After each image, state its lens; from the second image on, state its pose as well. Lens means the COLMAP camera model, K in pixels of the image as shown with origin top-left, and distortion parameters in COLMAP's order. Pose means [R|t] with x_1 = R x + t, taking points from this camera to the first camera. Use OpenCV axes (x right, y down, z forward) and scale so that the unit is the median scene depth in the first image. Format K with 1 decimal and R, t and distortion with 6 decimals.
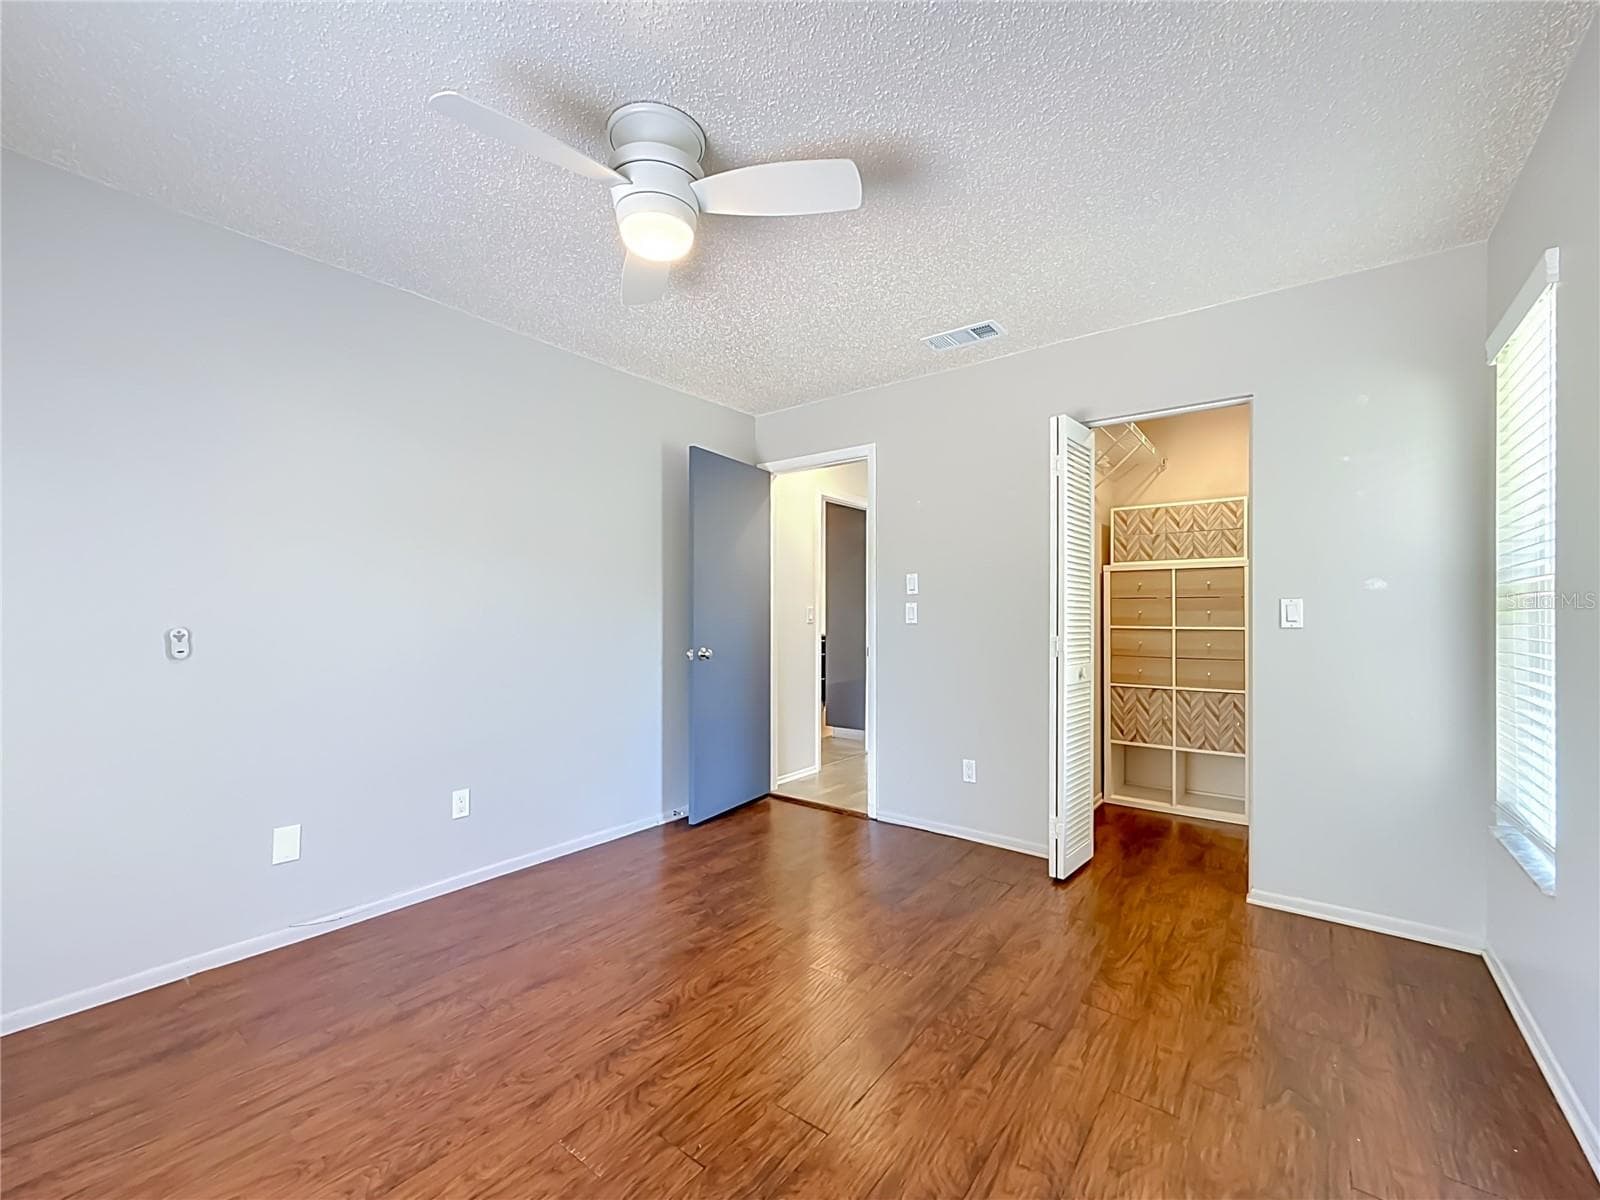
lens RADIAL K [[651.5, 0, 800.0], [0, 651.5, 600.0], [0, 0, 1]] dist [0.000167, -0.000081]
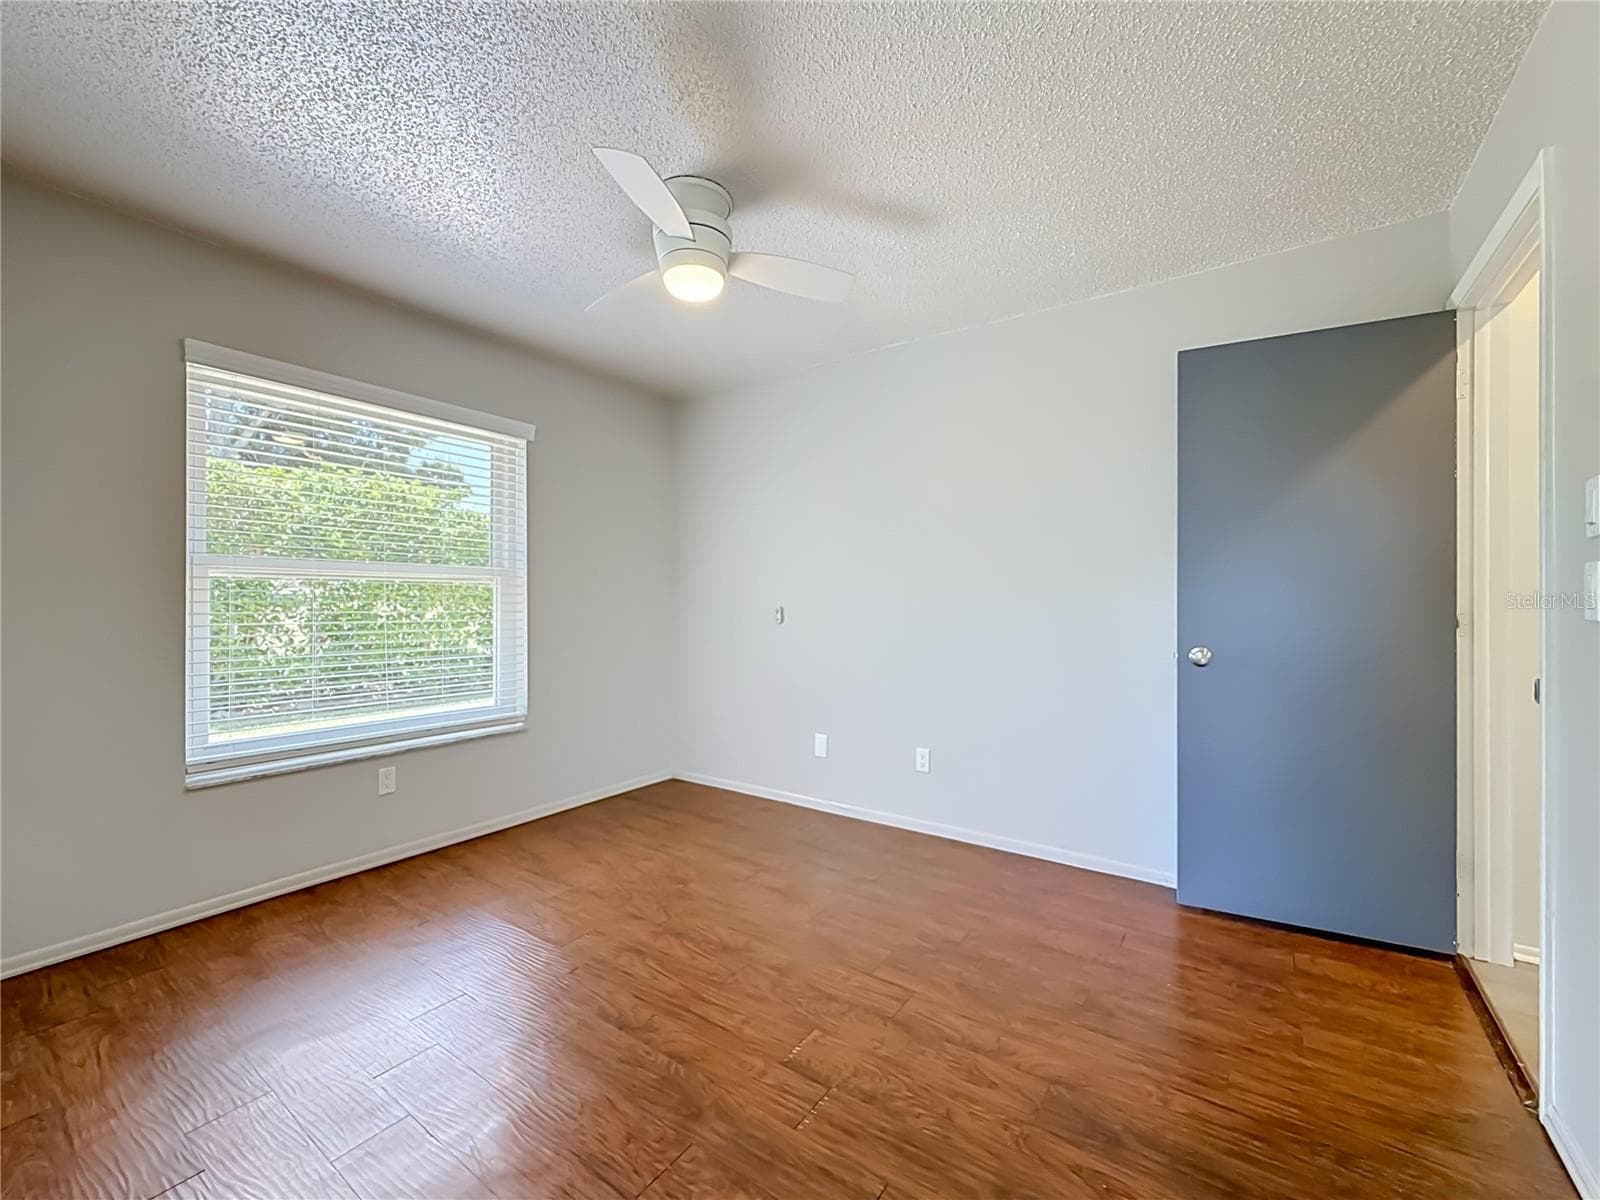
lens RADIAL K [[651.5, 0, 800.0], [0, 651.5, 600.0], [0, 0, 1]] dist [0.000167, -0.000081]
pose [[0.059485, 0.001464, -0.998228, 0.897308], [0.020948, 0.999777, 0.002714, 0.029726], [0.998009, -0.021072, 0.059441, 1.032923]]
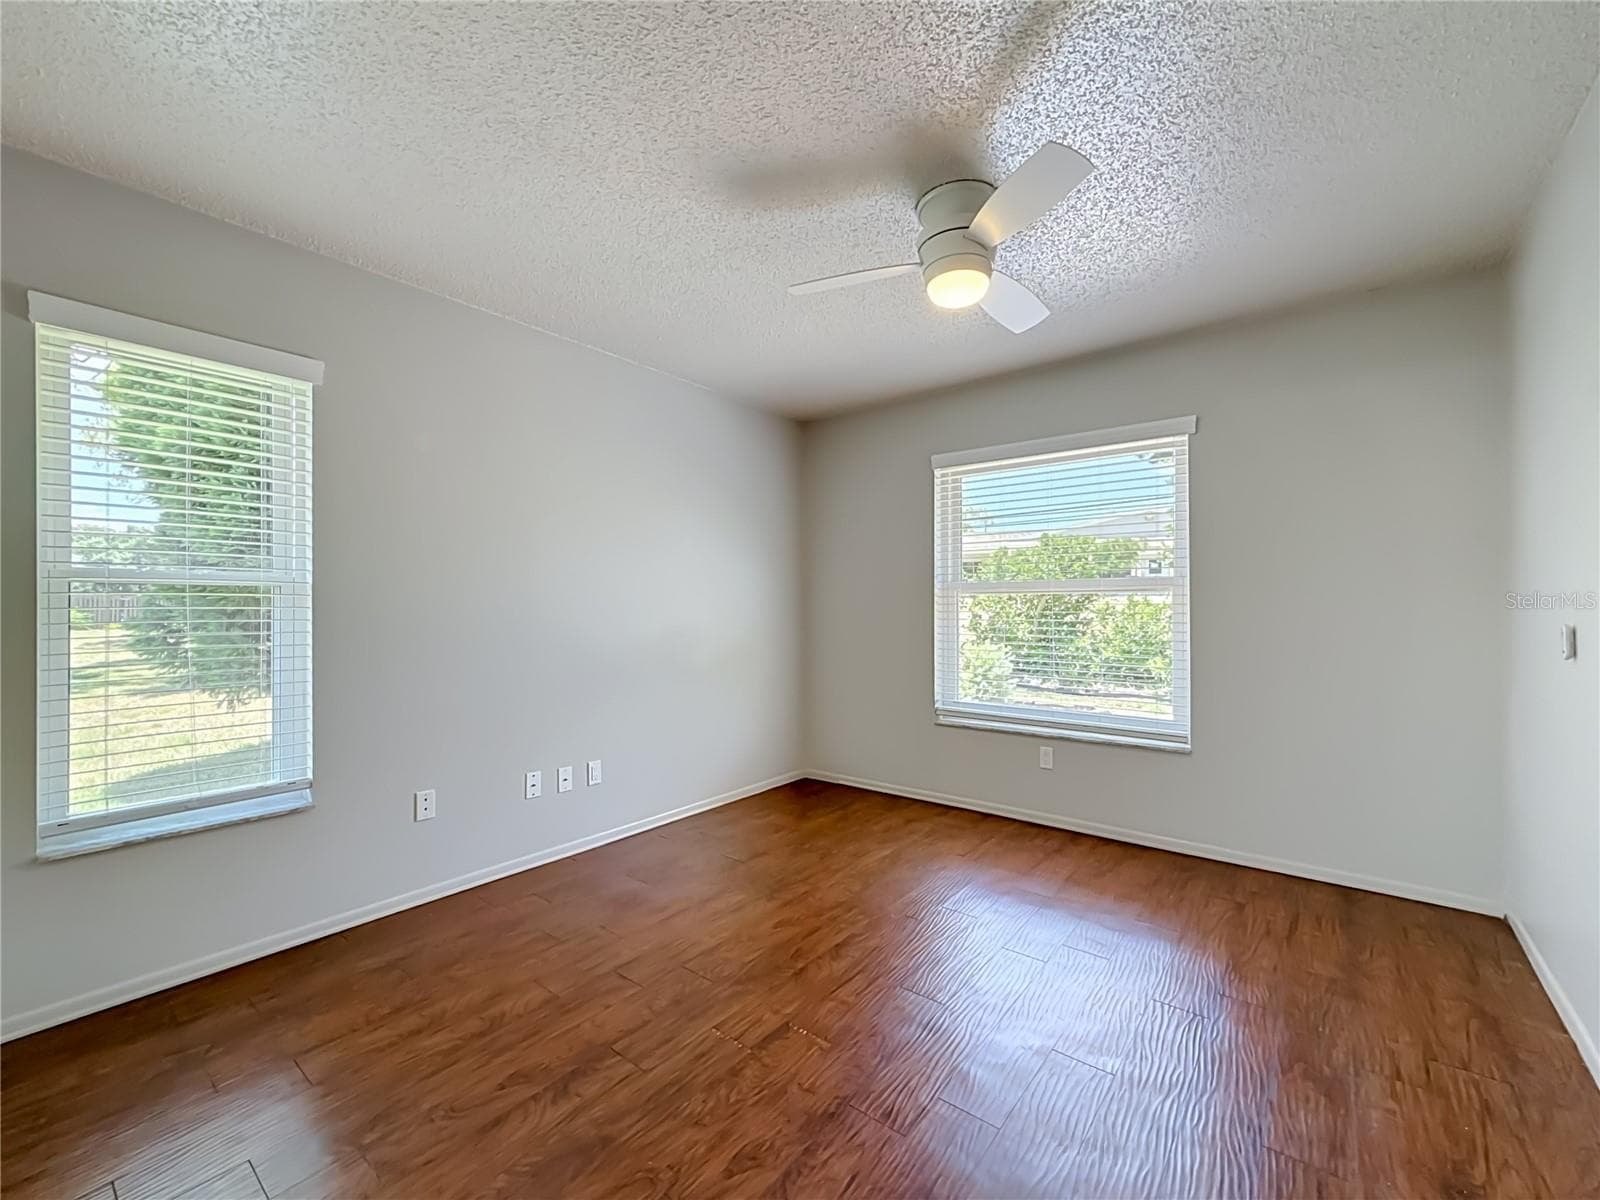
lens RADIAL K [[651.5, 0, 800.0], [0, 651.5, 600.0], [0, 0, 1]] dist [0.000167, -0.000081]
pose [[-0.999985, 0.005352, 0.001004, 0.052450], [0.005314, 0.999392, -0.034451, 0.043983], [-0.001188, -0.034445, -0.999406, 1.999394]]
